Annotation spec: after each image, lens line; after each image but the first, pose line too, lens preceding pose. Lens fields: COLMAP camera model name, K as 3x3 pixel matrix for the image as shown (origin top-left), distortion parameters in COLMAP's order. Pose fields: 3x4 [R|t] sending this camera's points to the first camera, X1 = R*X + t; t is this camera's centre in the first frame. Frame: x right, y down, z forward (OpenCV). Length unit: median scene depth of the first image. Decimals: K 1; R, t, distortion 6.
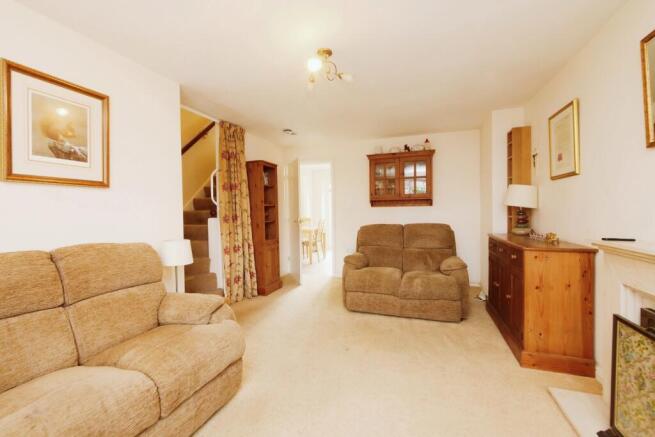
lens RADIAL K [[277.2, 0, 326.7], [0, 277.2, 209.3], [0, 0, 1]] dist [-0.000827, -0.000150]
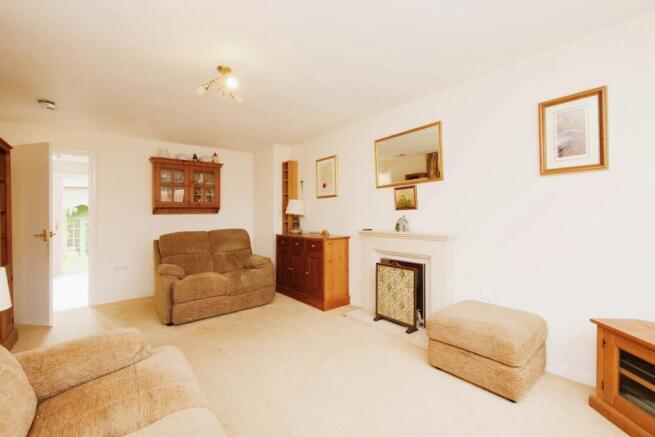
lens RADIAL K [[277.2, 0, 326.7], [0, 277.2, 209.3], [0, 0, 1]] dist [-0.000827, -0.000150]
pose [[0.528020, 0.020579, 0.848982, -0.439585], [0.006774, 0.999572, -0.028442, 0.005397], [-0.849205, 0.020769, 0.527655, 0.066606]]
